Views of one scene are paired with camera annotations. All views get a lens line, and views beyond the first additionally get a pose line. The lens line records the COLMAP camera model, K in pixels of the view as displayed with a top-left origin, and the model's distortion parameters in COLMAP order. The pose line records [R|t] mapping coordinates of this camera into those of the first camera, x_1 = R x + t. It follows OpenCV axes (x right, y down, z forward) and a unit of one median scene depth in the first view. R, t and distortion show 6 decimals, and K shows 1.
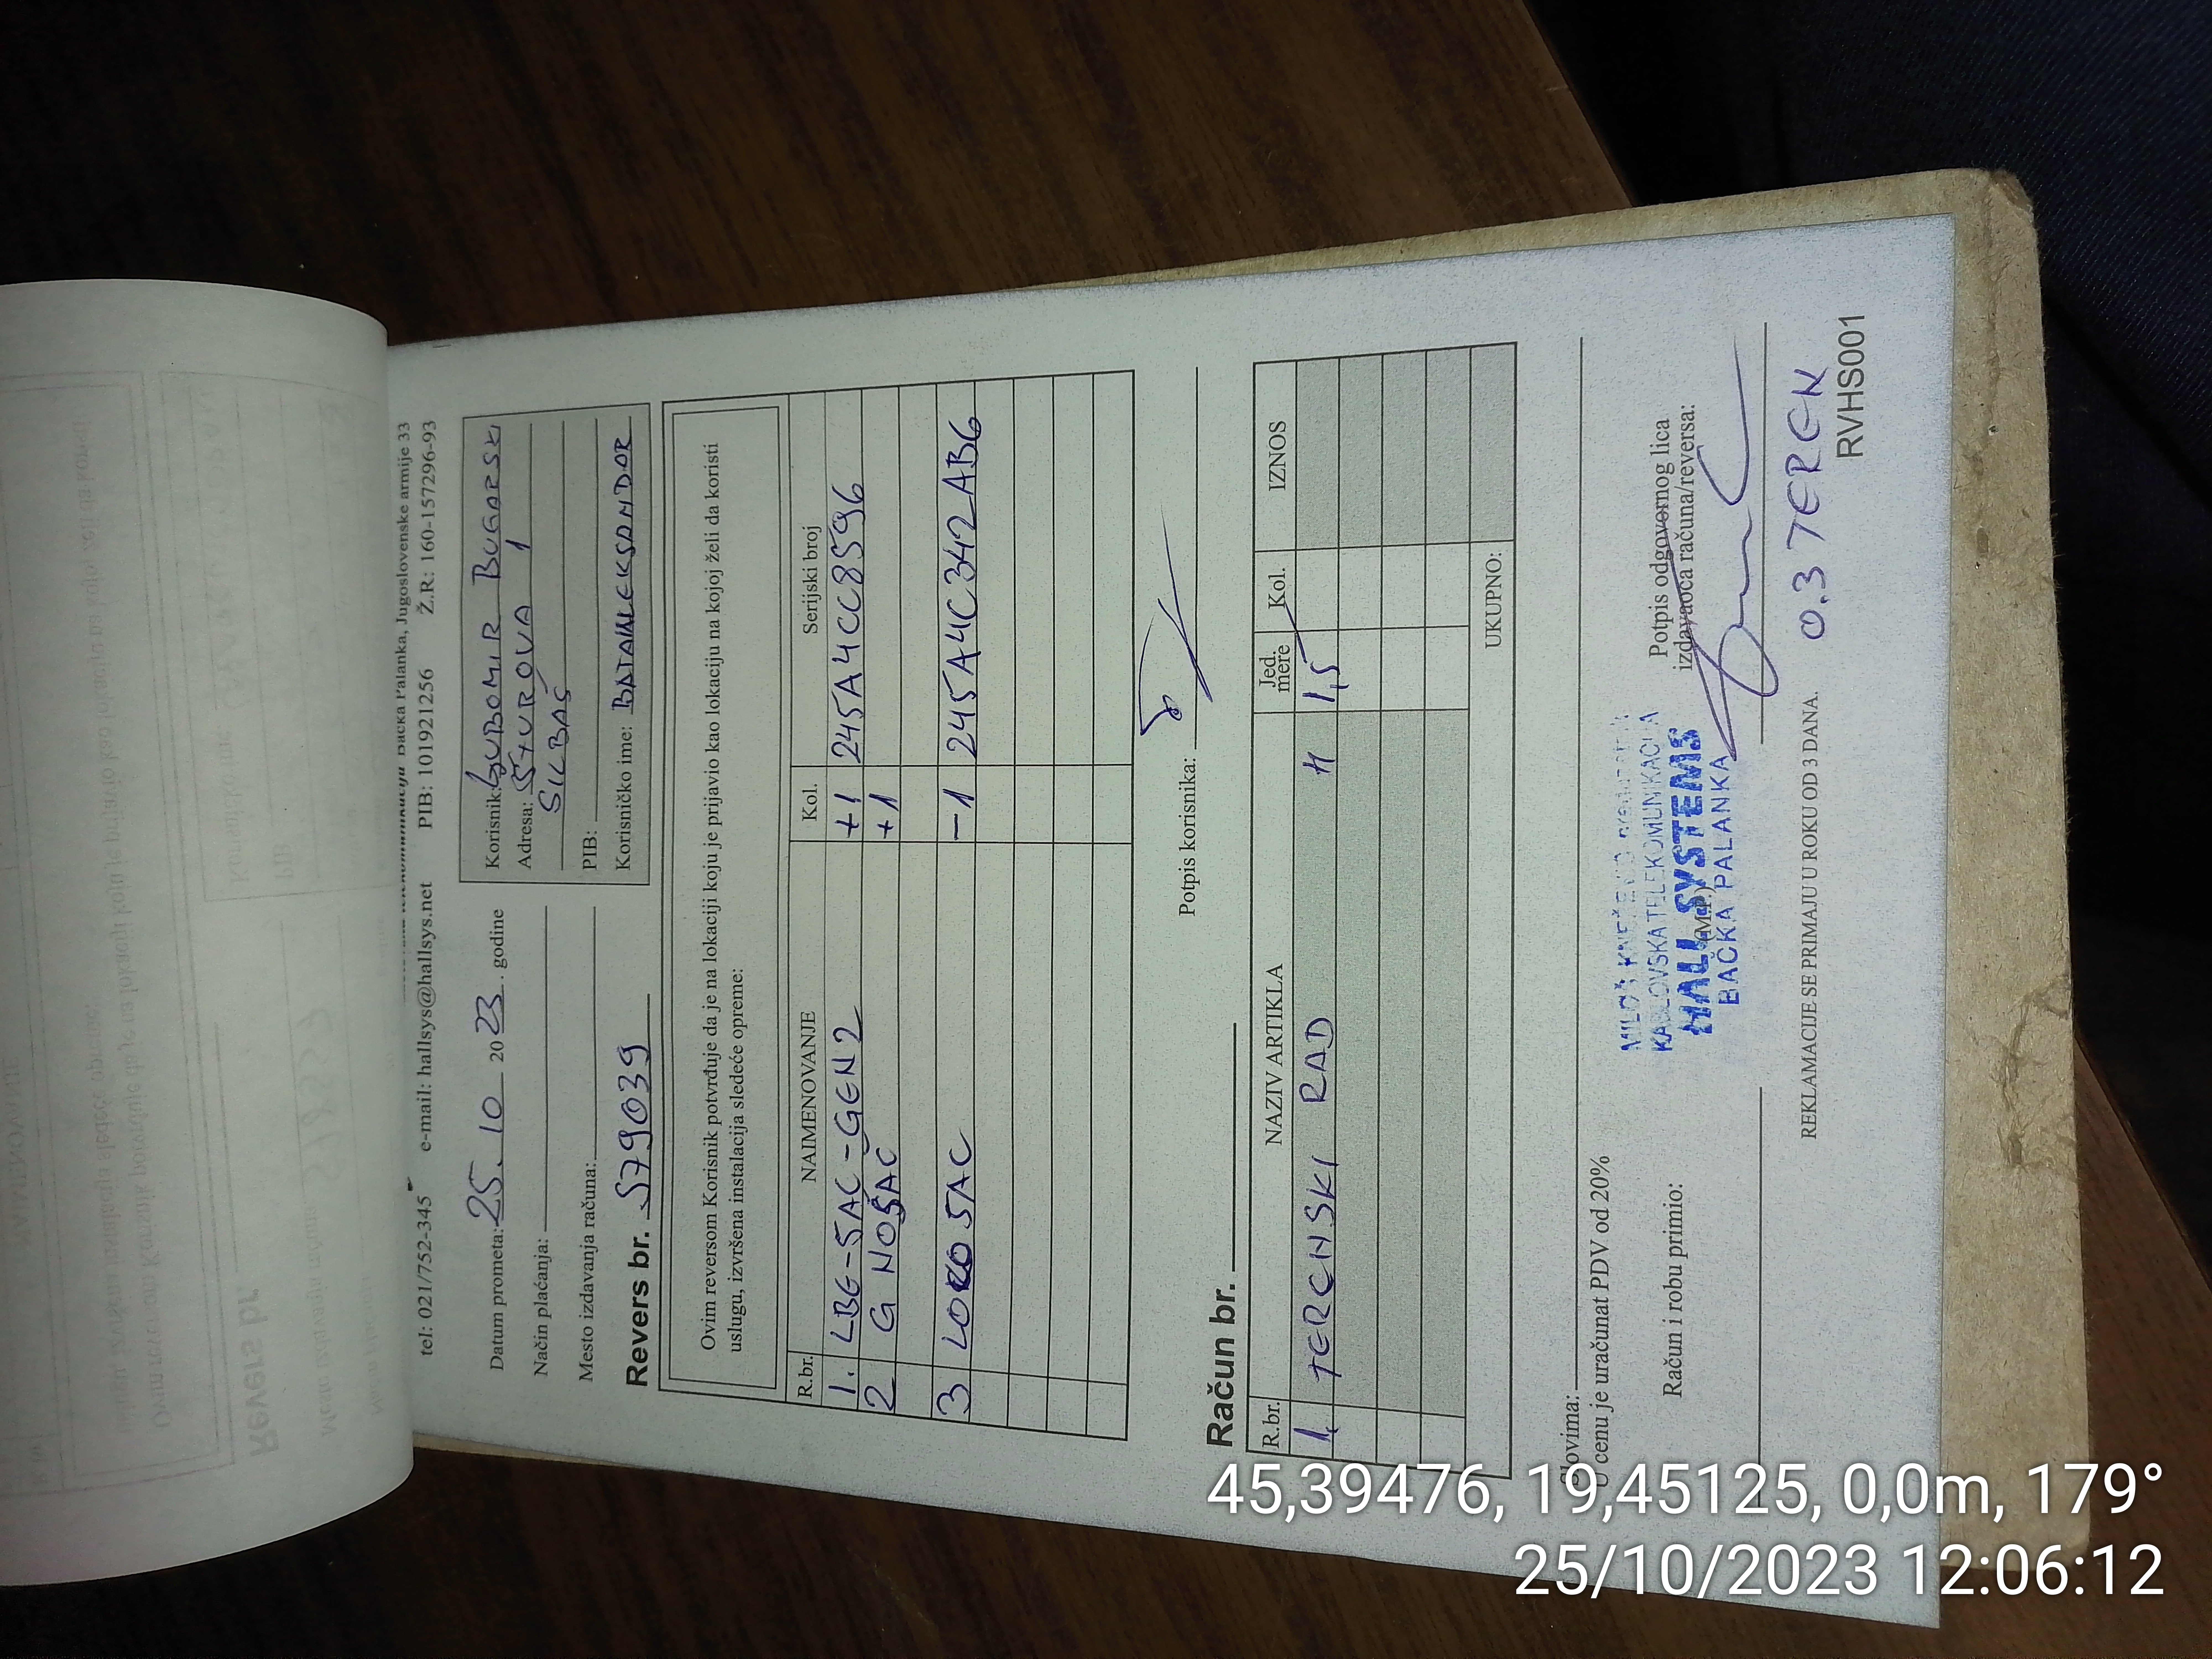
lens RADIAL K [[1759.0, 0, 1106.0], [0, 1759.0, 829.5], [0, 0, 1]] dist [0.002850, -0.007104]
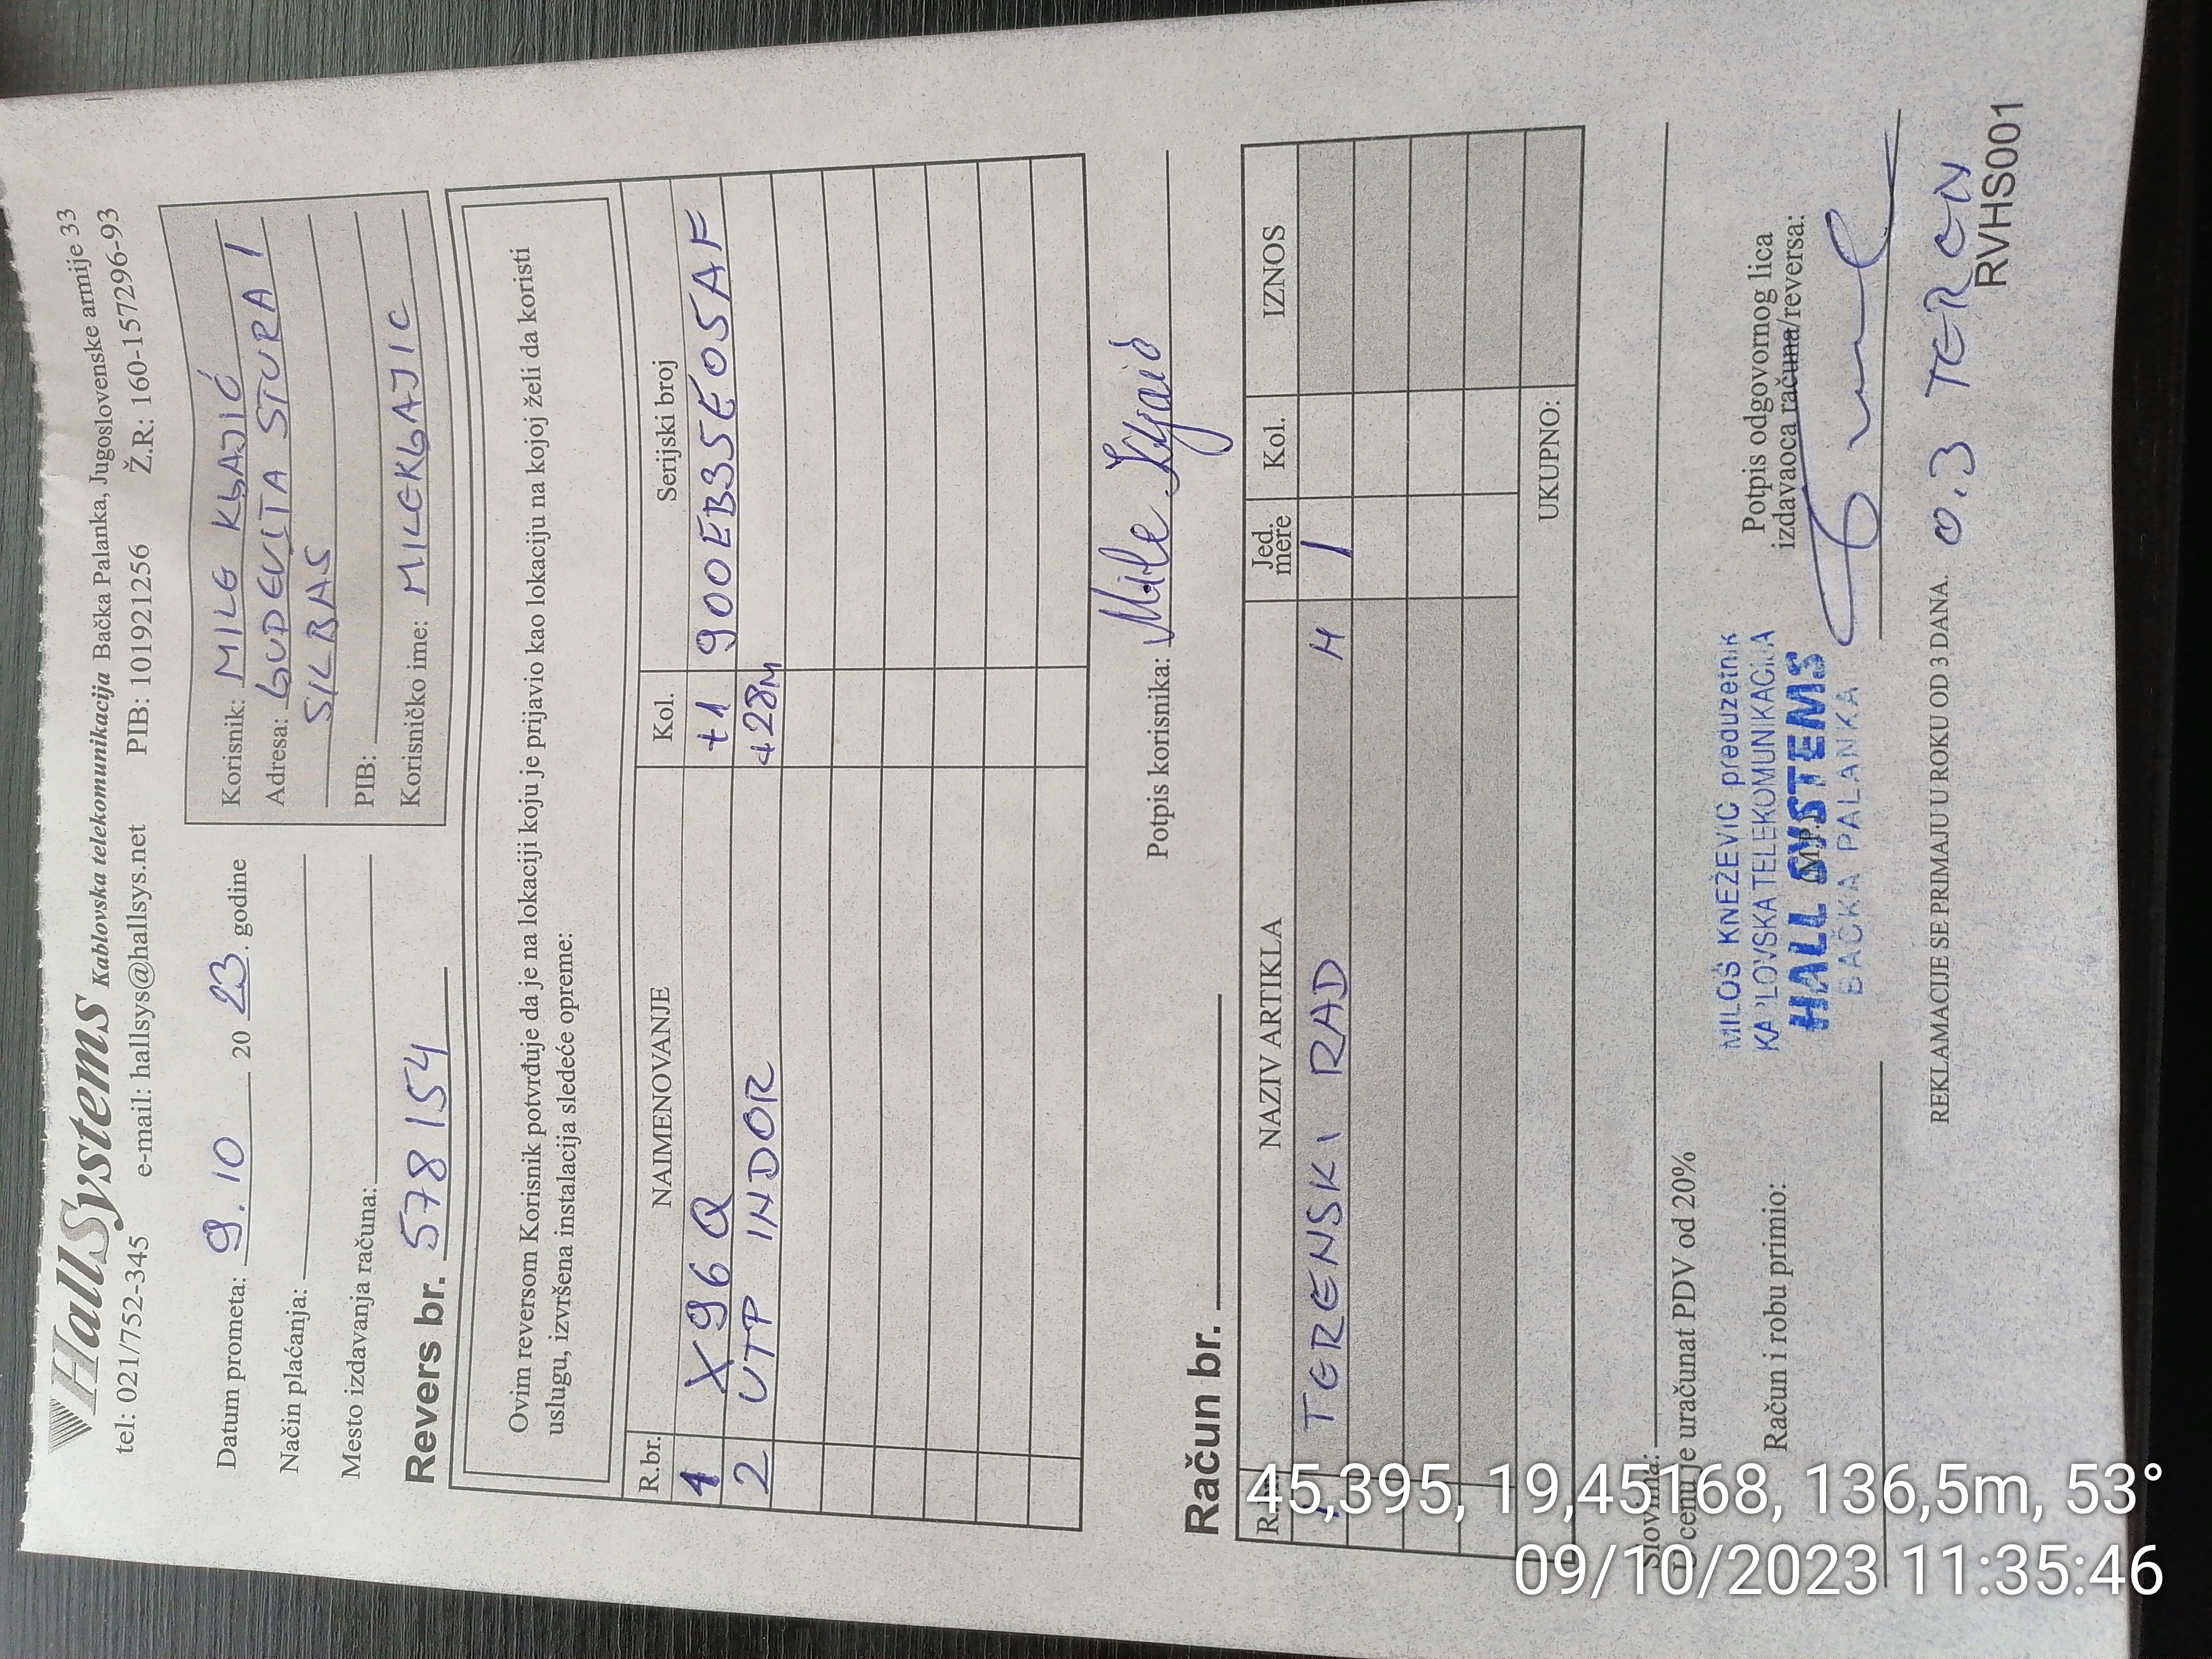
lens RADIAL K [[1708.6, 0, 1030.4], [0, 1708.6, 785.8], [0, 0, 1]] dist [0.012517, -0.000869]
pose [[0.998091, -0.004393, -0.061612, 0.036786], [0.005782, 0.999733, 0.022383, -0.000998], [0.061497, -0.022696, 0.997849, 0.237479]]
